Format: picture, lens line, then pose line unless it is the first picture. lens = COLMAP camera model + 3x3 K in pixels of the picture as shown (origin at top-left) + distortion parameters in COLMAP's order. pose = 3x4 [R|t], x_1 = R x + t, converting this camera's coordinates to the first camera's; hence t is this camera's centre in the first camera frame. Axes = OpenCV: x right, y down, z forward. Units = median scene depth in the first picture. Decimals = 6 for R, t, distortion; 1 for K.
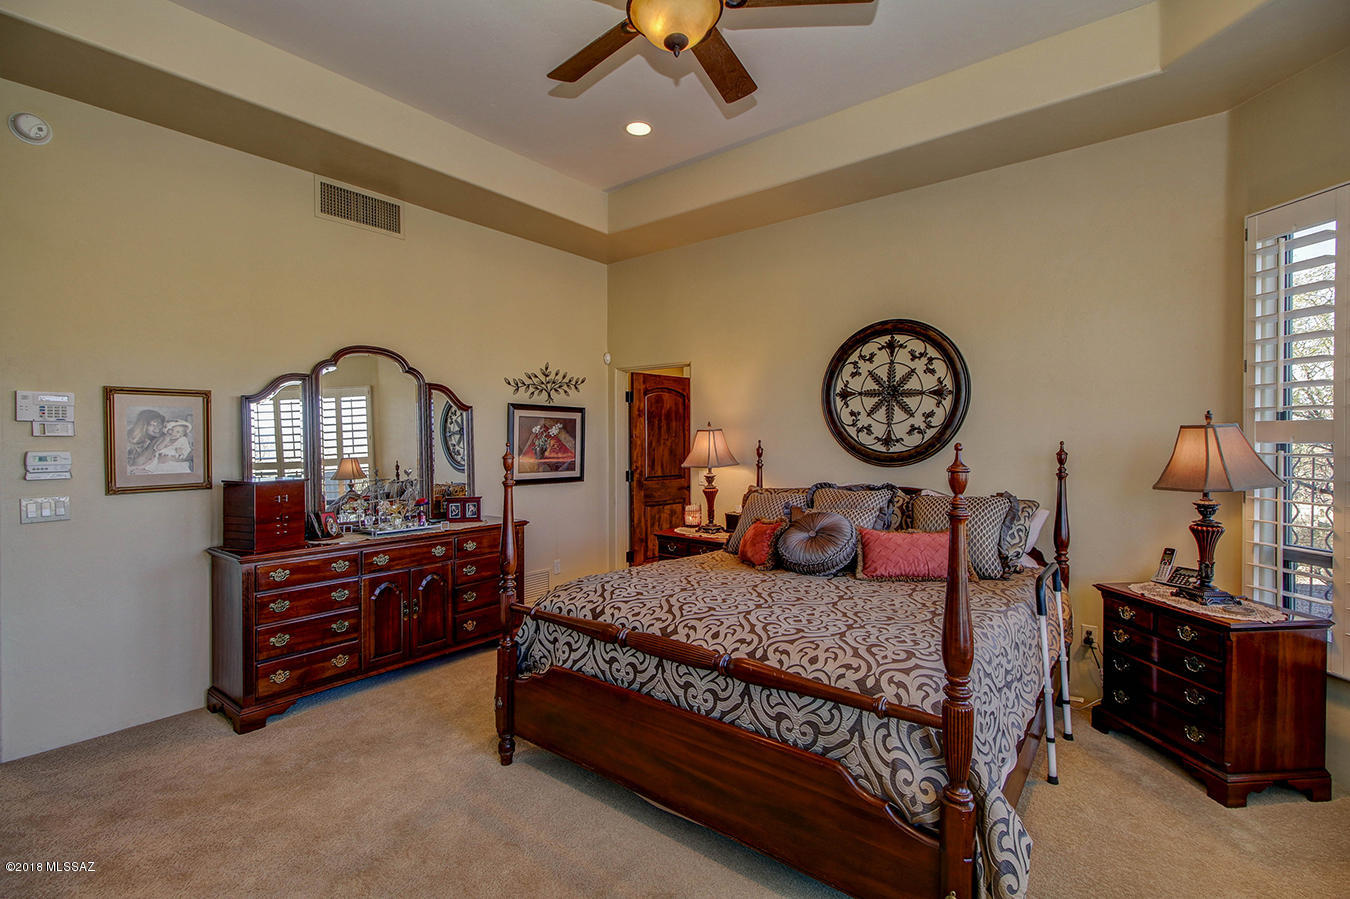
lens RADIAL K [[623.6, 0, 668.4], [0, 623.6, 453.3], [0, 0, 1]] dist [0.015538, -0.007383]
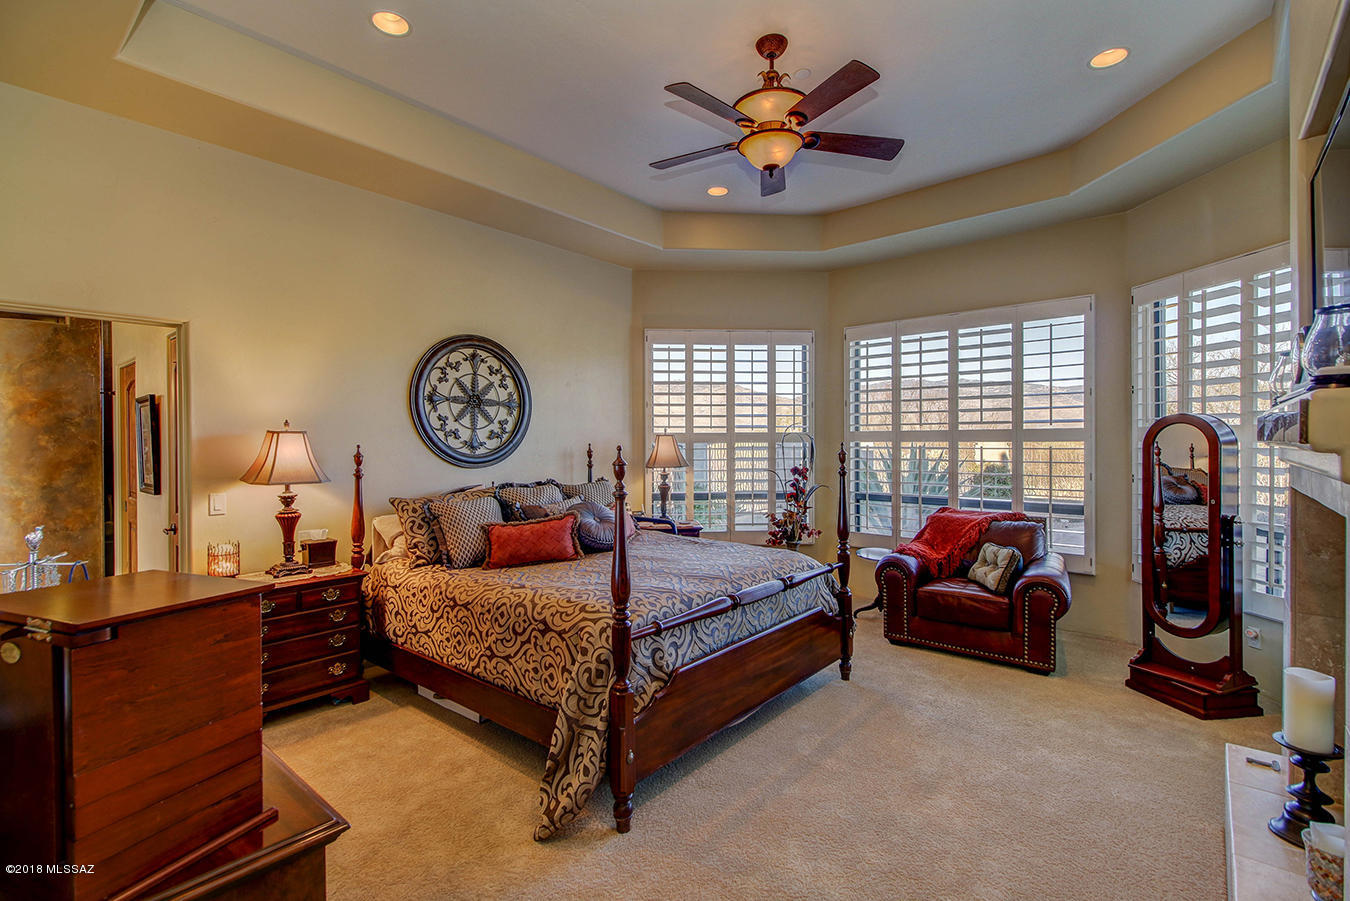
lens RADIAL K [[623.6, 0, 696.5], [0, 623.6, 445.5], [0, 0, 1]] dist [0.015538, -0.007383]
pose [[0.001071, -0.008415, 0.999964, -0.752492], [0.028433, 0.999561, 0.008382, -0.016230], [-0.999595, 0.028423, 0.001310, 0.610967]]
